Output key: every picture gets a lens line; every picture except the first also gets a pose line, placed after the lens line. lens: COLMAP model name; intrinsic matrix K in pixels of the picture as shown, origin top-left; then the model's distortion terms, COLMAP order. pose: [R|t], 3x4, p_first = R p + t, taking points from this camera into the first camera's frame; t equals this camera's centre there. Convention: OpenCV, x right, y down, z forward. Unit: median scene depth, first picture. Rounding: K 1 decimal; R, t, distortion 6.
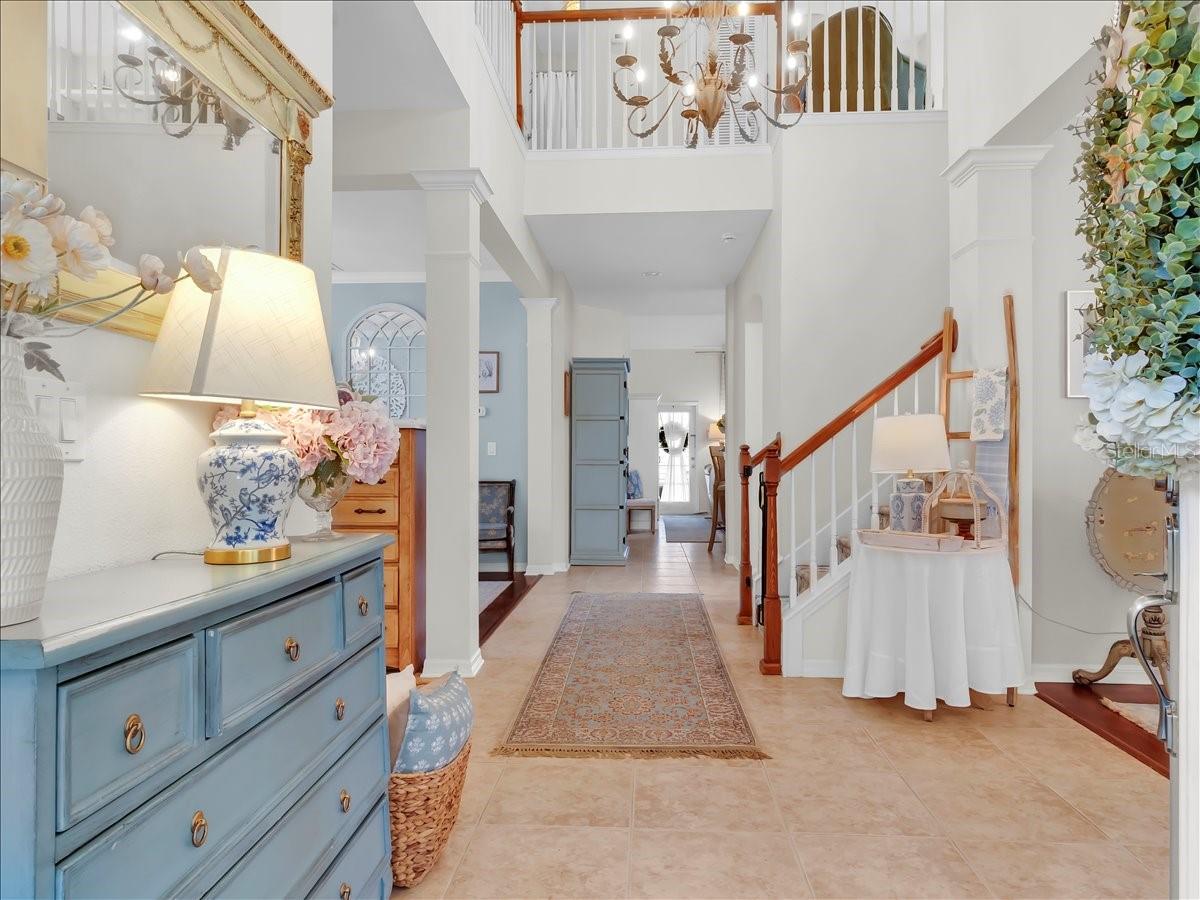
lens RADIAL K [[725.1, 0, 600.0], [0, 725.1, 450.0], [0, 0, 1]] dist [0.002751, 0.001314]
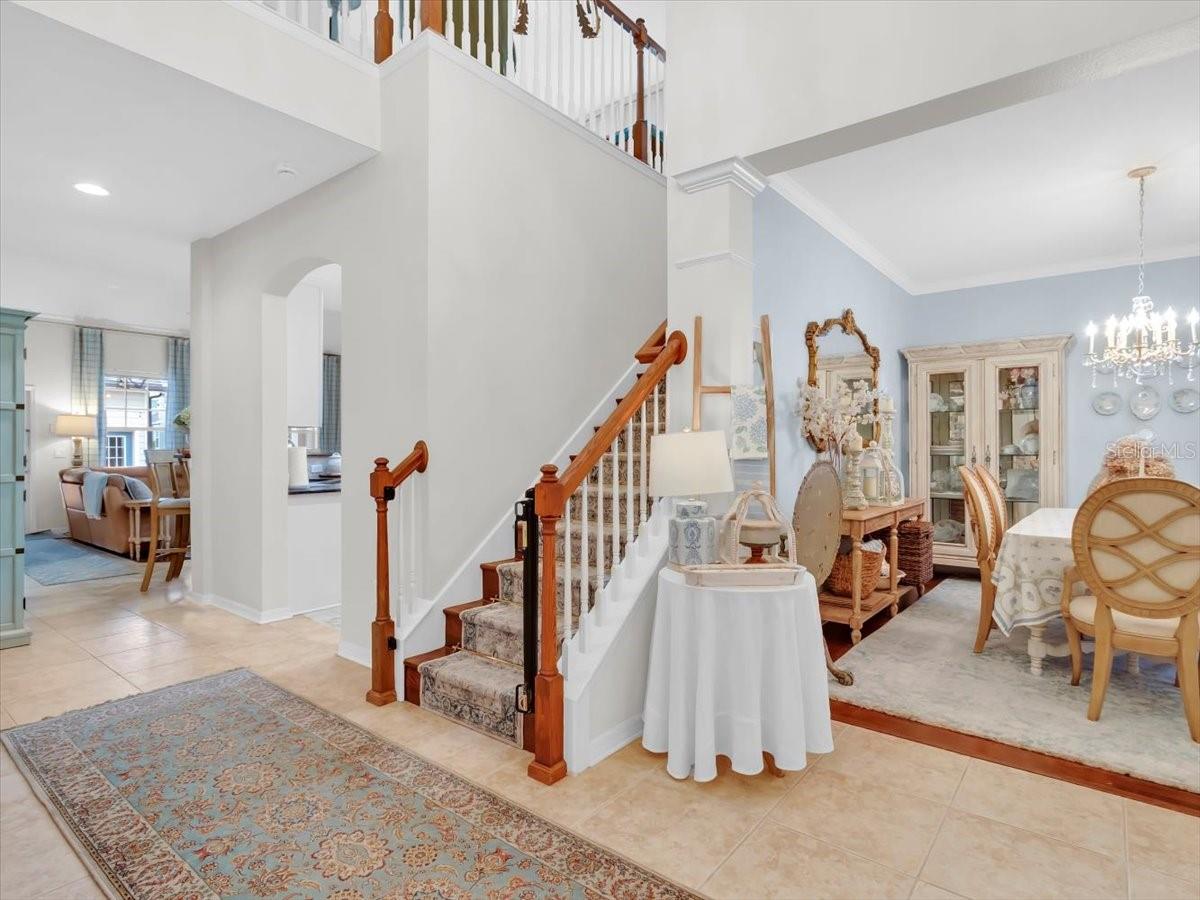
lens RADIAL K [[627.2, 0, 609.0], [0, 627.2, 451.5], [0, 0, 1]] dist [-0.000796, 0.001494]
pose [[0.581619, -0.001480, 0.813460, -0.272717], [-0.005613, 0.999967, 0.005833, -0.026956], [-0.813442, -0.007959, 0.581592, 0.663809]]
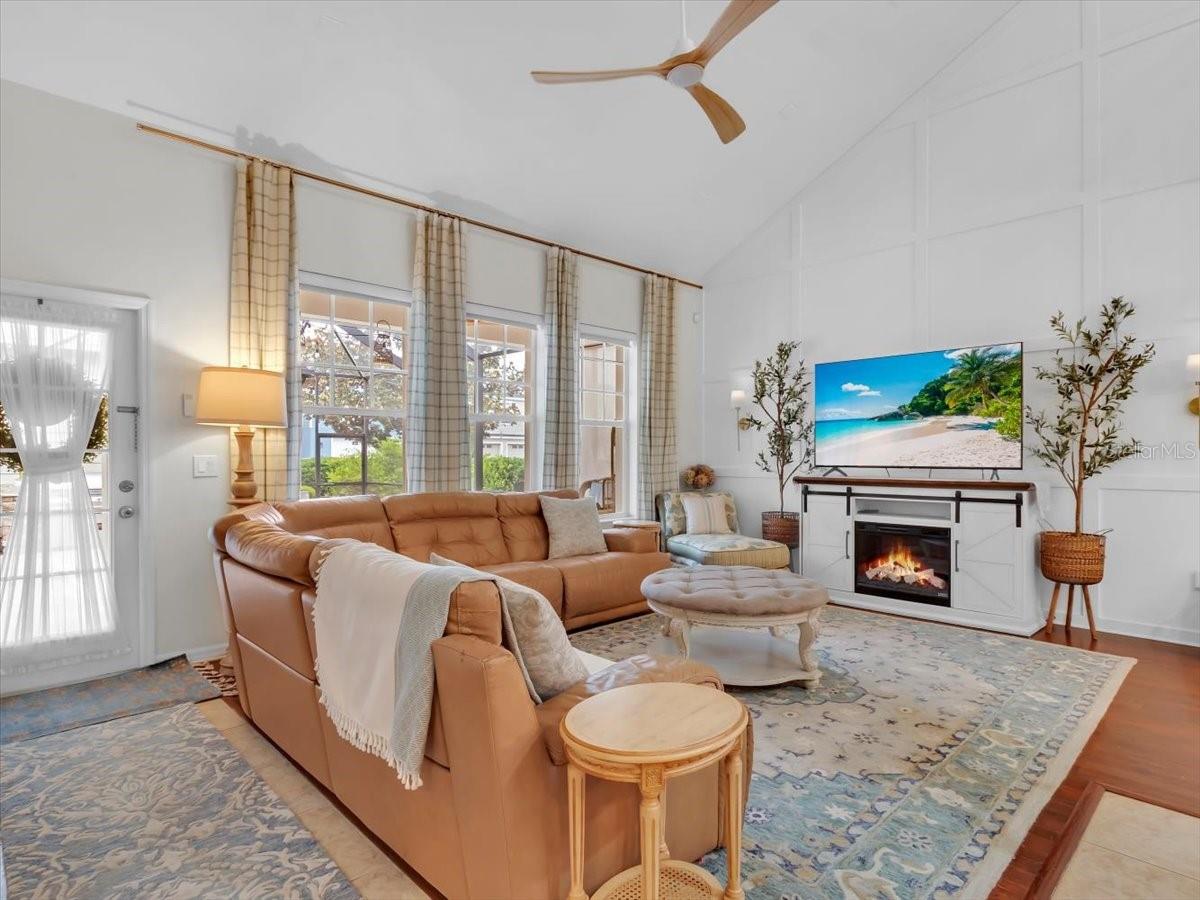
lens RADIAL K [[627.2, 0, 609.0], [0, 627.2, 451.5], [0, 0, 1]] dist [-0.000796, 0.001494]
pose [[0.677894, -0.007919, 0.735117, 0.390430], [0.008575, 0.999959, 0.002865, -0.010527], [-0.735109, 0.004362, 0.677935, 3.662717]]
